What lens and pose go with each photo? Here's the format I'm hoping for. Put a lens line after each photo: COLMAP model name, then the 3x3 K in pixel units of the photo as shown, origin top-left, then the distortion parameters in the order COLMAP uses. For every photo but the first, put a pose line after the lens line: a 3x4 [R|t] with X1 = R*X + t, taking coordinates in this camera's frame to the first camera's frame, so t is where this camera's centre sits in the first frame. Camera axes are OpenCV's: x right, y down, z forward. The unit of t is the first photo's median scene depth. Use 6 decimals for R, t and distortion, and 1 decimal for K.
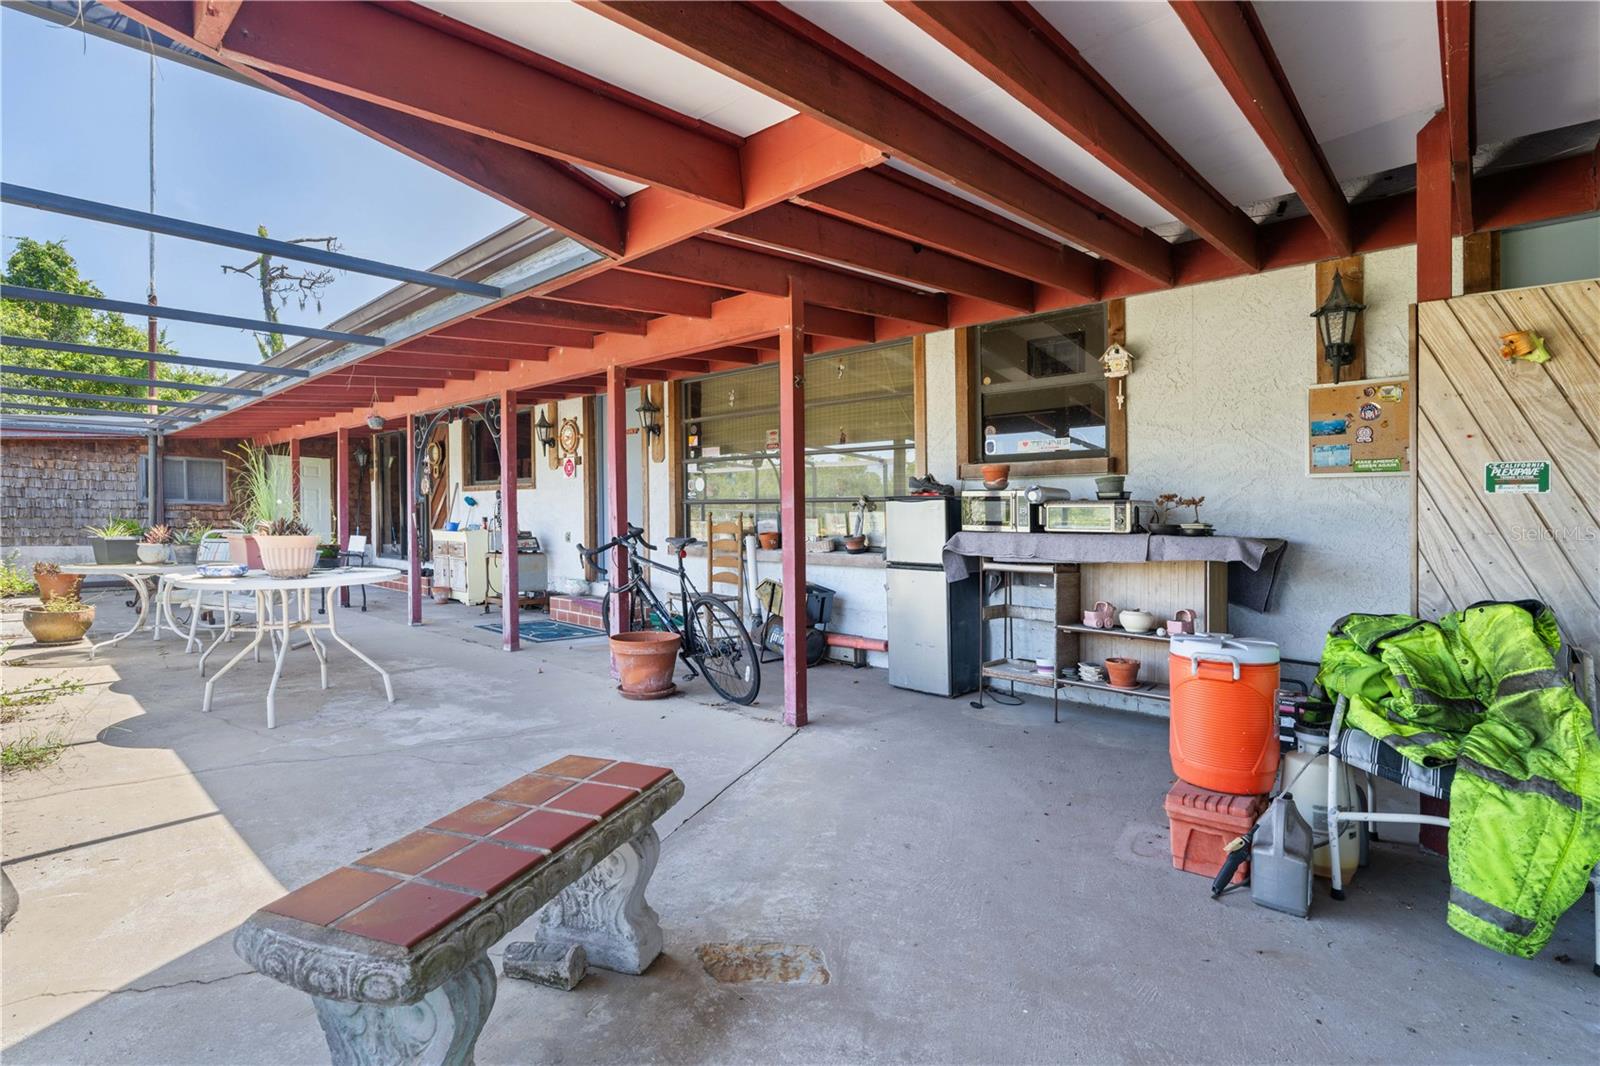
lens RADIAL K [[722.5, 0, 825.0], [0, 722.5, 513.9], [0, 0, 1]] dist [-0.009085, 0.002701]
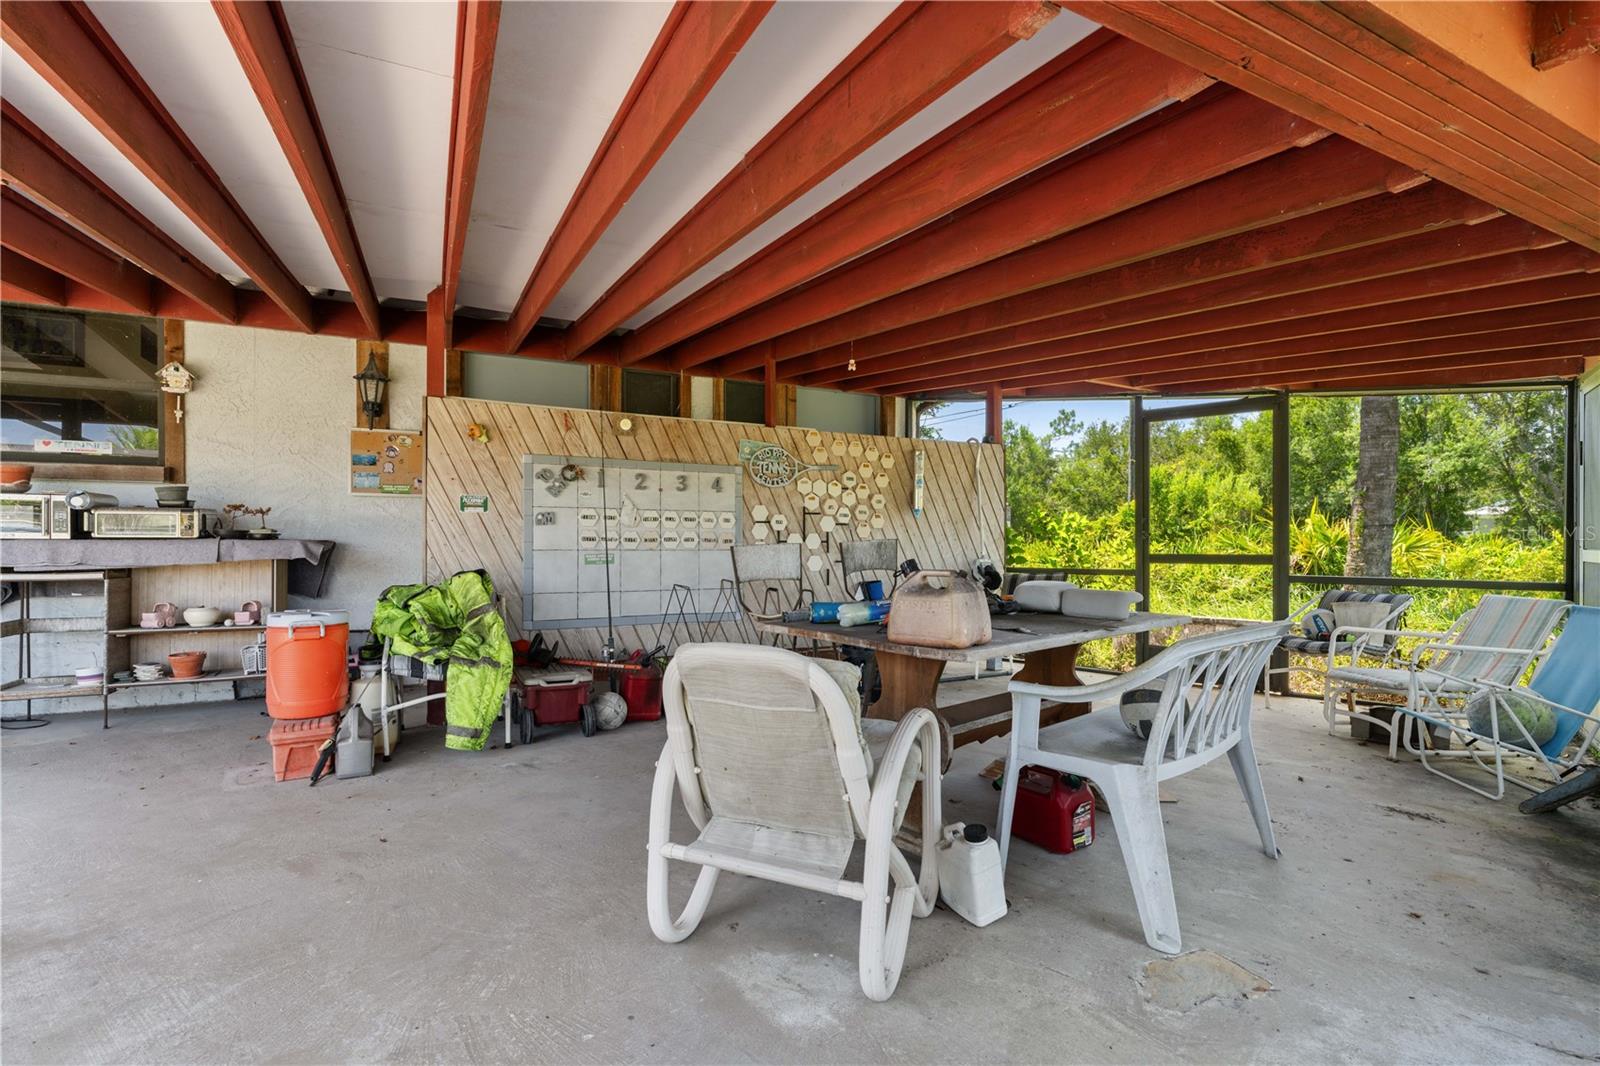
lens RADIAL K [[722.5, 0, 806.3], [0, 722.5, 540.4], [0, 0, 1]] dist [-0.009085, 0.002701]
pose [[0.354439, -0.016658, 0.934931, -0.354140], [-0.011430, 0.999689, 0.022145, -0.006278], [-0.935009, -0.018536, 0.354139, -0.344241]]
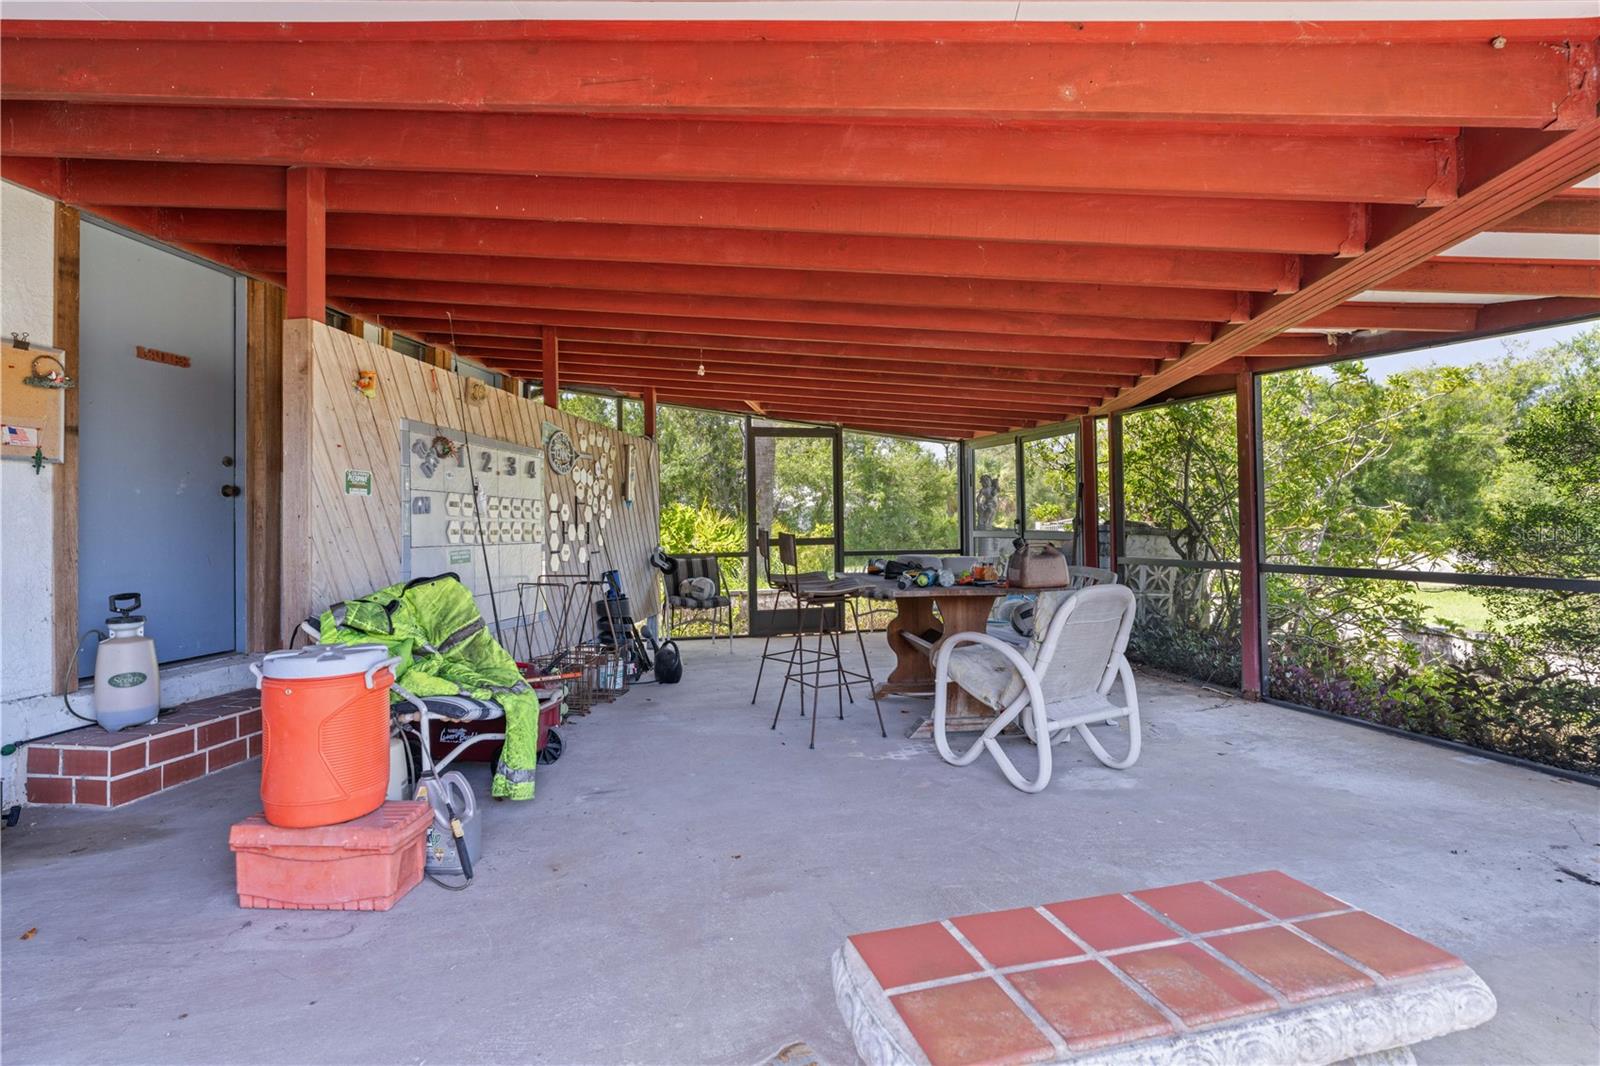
lens RADIAL K [[747.7, 0, 826.5], [0, 747.7, 504.3], [0, 0, 1]] dist [-0.005008, 0.001533]
pose [[-0.571169, 0.019559, 0.820600, -0.479853], [-0.005652, 0.999599, -0.027760, 0.016620], [-0.820813, -0.020494, -0.570829, 0.936838]]
